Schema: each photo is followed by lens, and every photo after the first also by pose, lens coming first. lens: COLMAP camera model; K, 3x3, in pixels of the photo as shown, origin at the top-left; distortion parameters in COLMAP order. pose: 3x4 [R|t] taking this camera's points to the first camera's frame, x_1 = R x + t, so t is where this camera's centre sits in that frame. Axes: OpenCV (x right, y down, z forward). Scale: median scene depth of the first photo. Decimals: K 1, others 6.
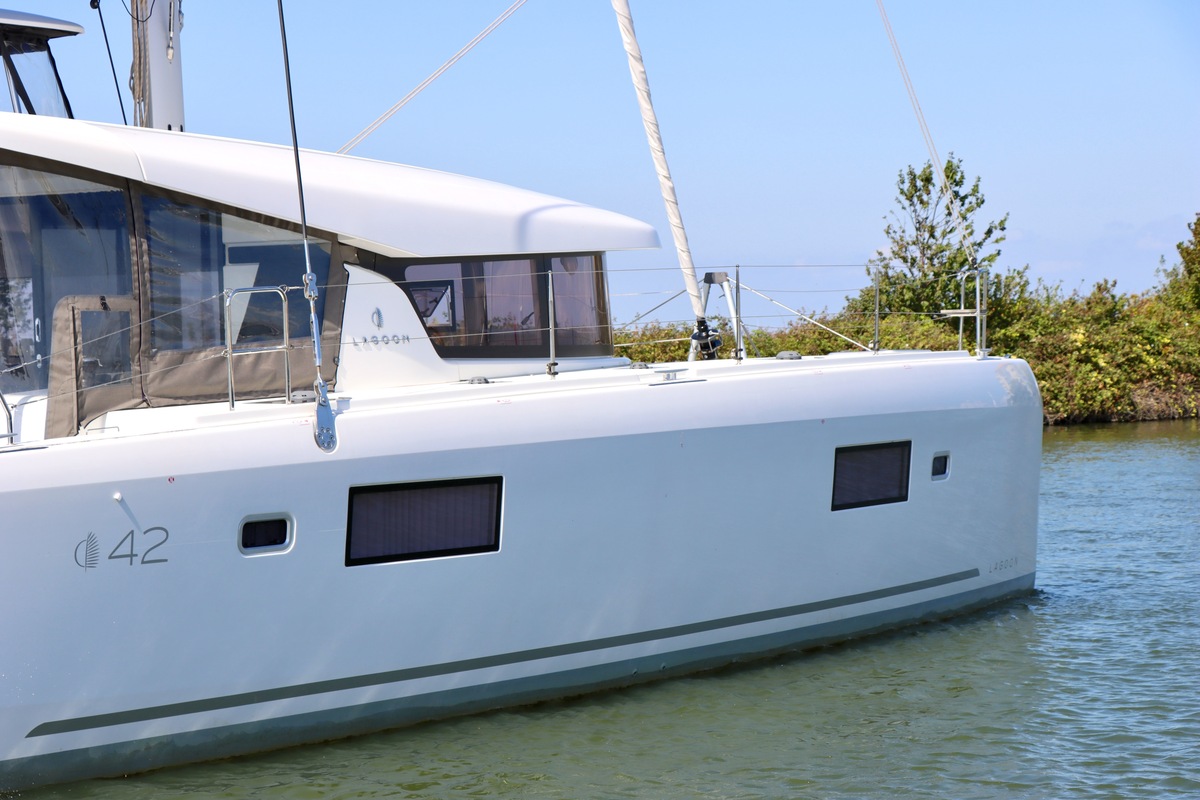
lens RADIAL K [[3063.5, 0, 612.1], [0, 3063.5, 426.3], [0, 0, 1]] dist [0.349571, 0.000000]
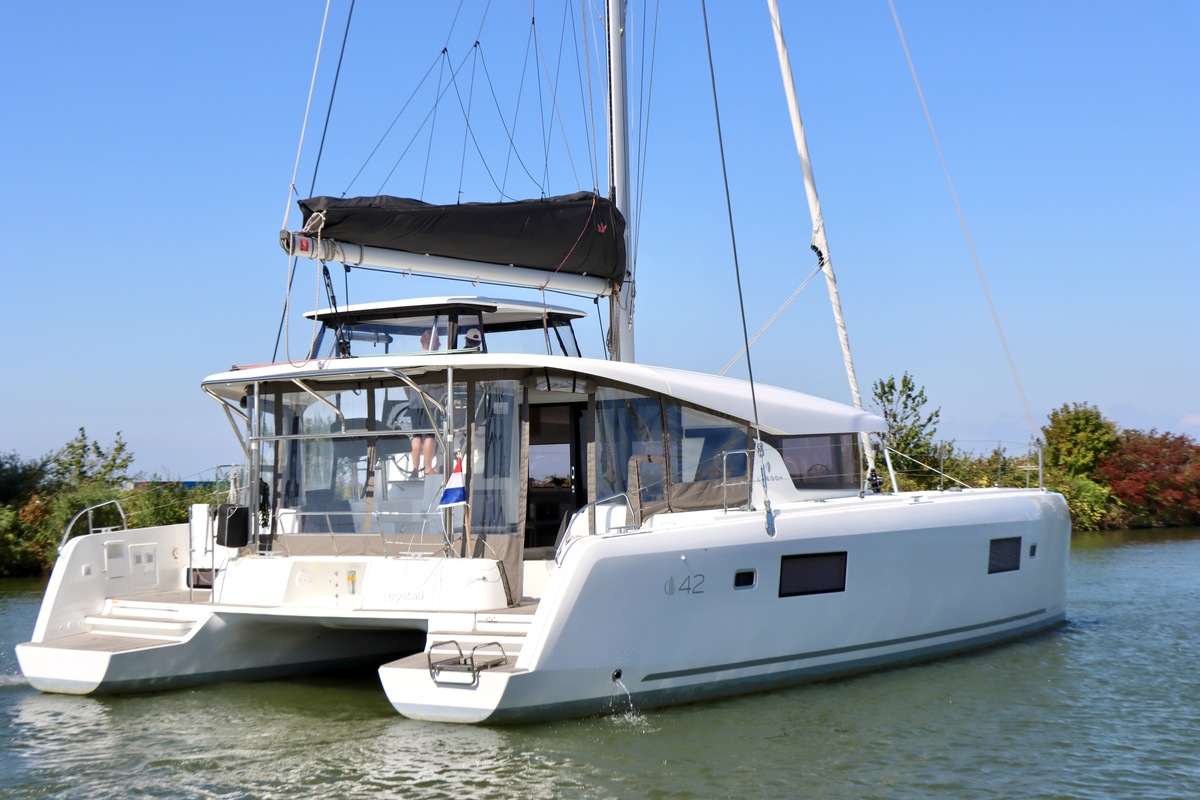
lens RADIAL K [[1886.5, 0, 646.3], [0, 1886.5, 323.5], [0, 0, 1]] dist [-0.027651, 0.000000]
pose [[0.999850, 0.006682, -0.015993, -0.139559], [-0.008428, 0.993704, -0.111722, 0.007386], [0.015146, 0.111840, 0.993611, -0.168213]]
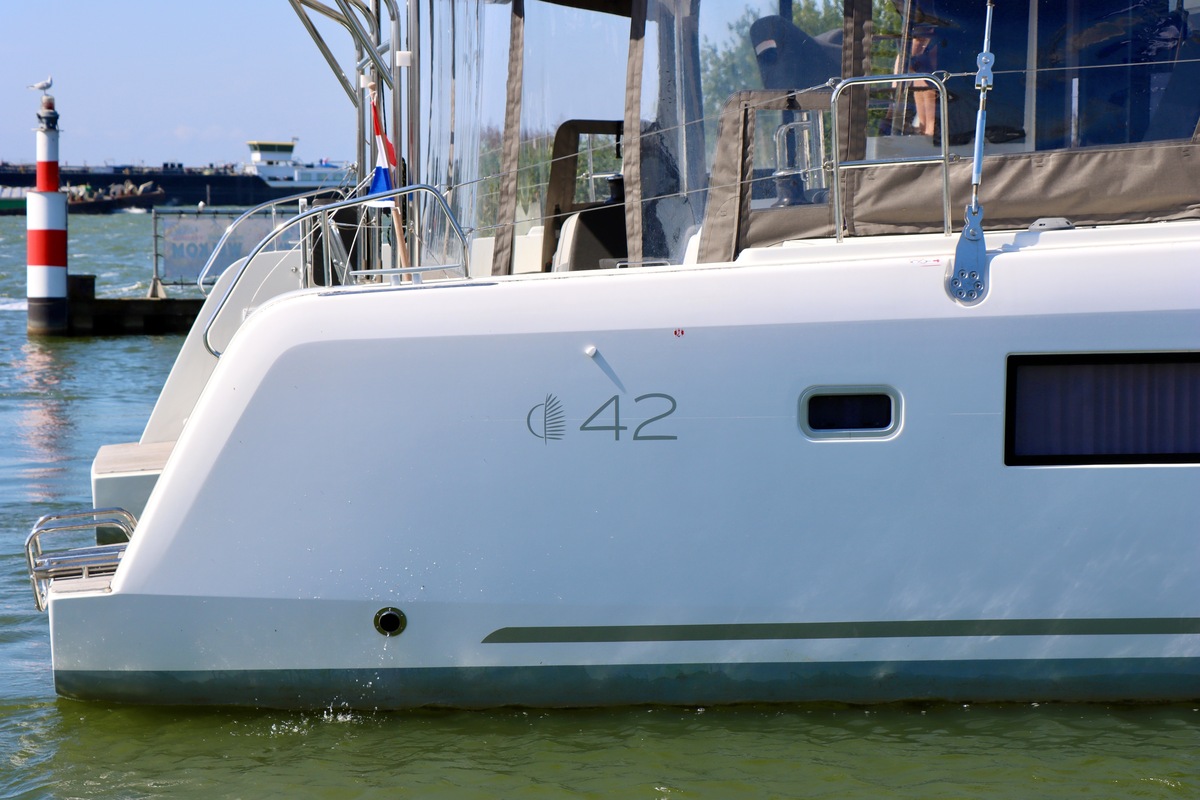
lens RADIAL K [[3008.0, 0, 601.7], [0, 3008.0, 399.9], [0, 0, 1]] dist [0.535088, 0.000000]
pose [[0.681394, 0.069873, -0.728574, 0.335180], [-0.026771, 0.997146, 0.070593, -0.015781], [0.731427, -0.028597, 0.681320, 0.412829]]
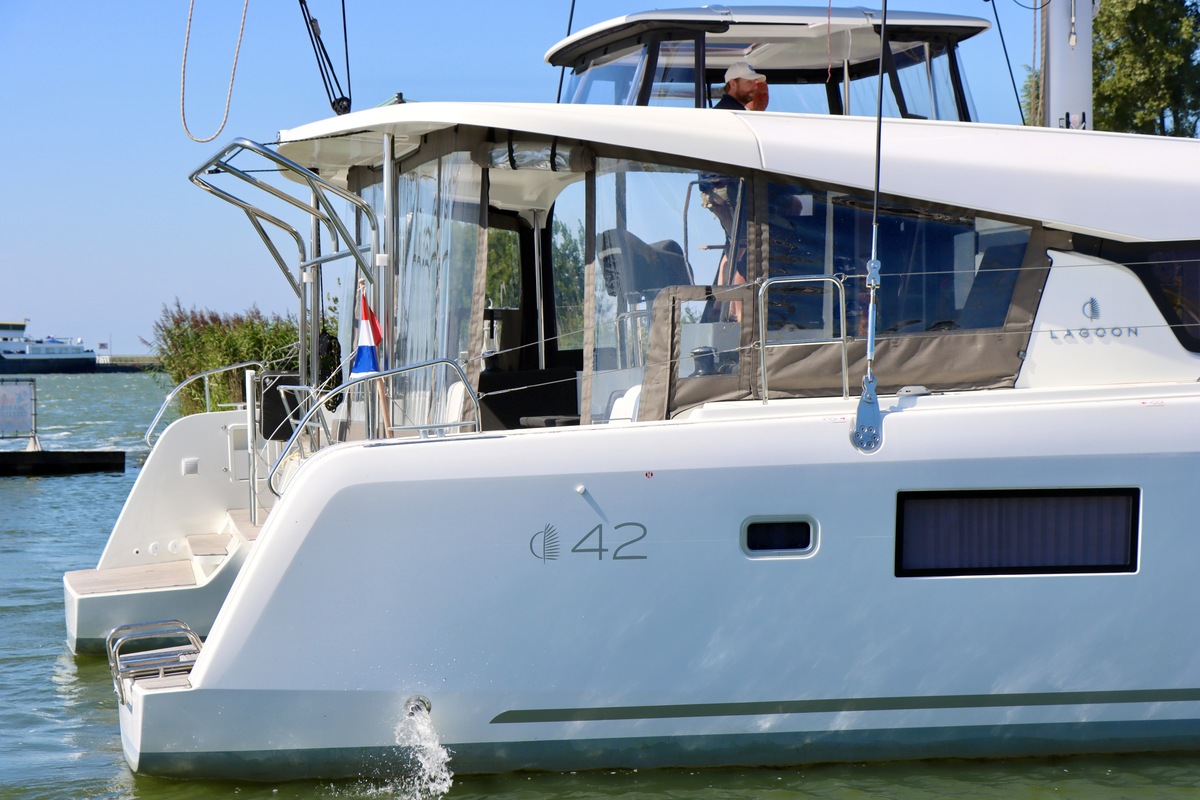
lens RADIAL K [[2444.1, 0, 607.3], [0, 2444.1, 410.3], [0, 0, 1]] dist [0.312362, 0.000000]
pose [[0.772998, 0.032525, -0.633574, 0.288897], [-0.027903, 0.999462, 0.017264, -0.013760], [0.633794, 0.004333, 0.773490, 0.341704]]
